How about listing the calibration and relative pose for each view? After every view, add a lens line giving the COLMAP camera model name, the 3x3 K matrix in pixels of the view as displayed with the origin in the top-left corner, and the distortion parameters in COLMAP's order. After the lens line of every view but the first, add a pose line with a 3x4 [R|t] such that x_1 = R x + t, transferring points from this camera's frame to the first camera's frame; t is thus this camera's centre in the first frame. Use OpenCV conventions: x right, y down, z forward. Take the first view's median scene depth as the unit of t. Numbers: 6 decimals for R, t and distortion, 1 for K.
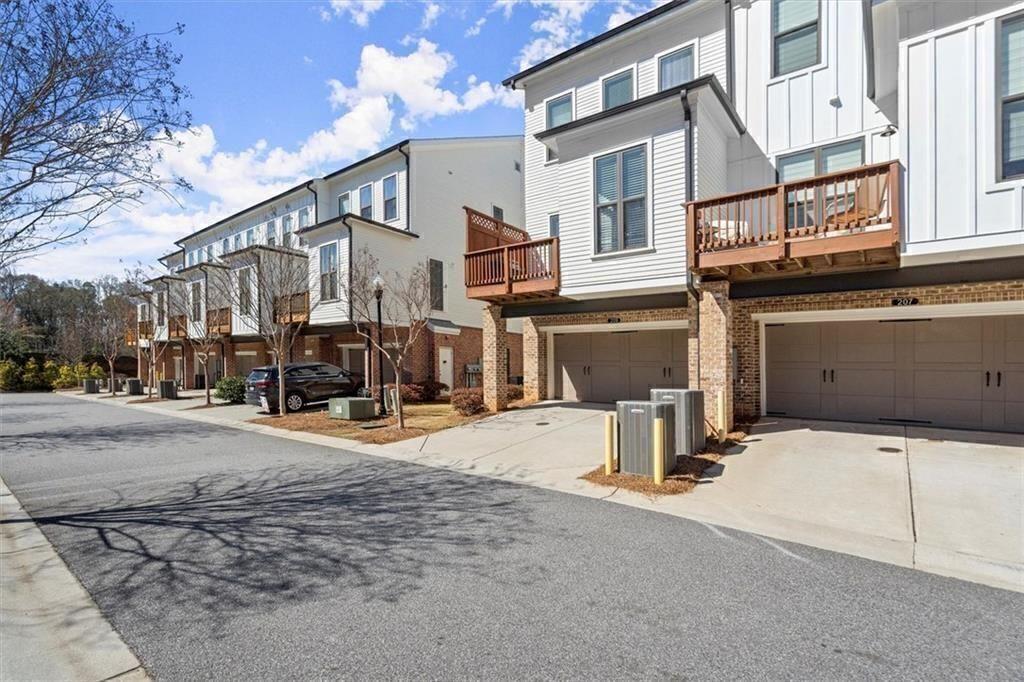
lens RADIAL K [[481.1, 0, 510.7], [0, 481.1, 364.4], [0, 0, 1]] dist [-0.039873, 0.000157]
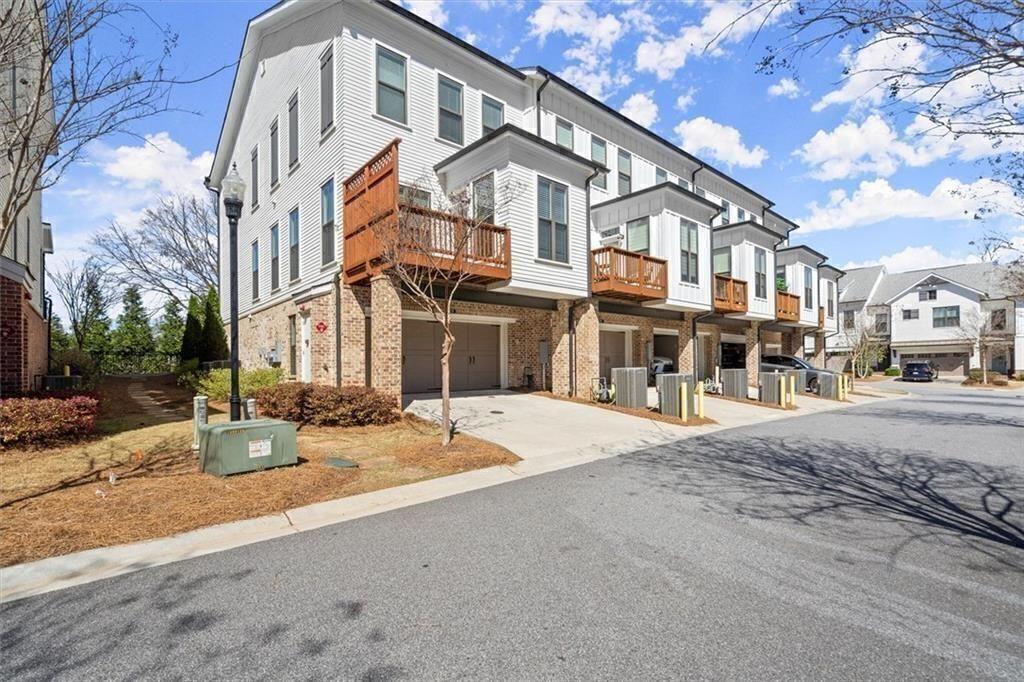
lens RADIAL K [[466.7, 0, 512.0], [0, 466.7, 341.0], [0, 0, 1]] dist [-0.000407, 0.000039]
pose [[0.195133, 0.021064, 0.980551, -1.598341], [-0.001949, 0.999776, -0.021089, -0.001242], [-0.980775, 0.002204, 0.195130, 1.404646]]
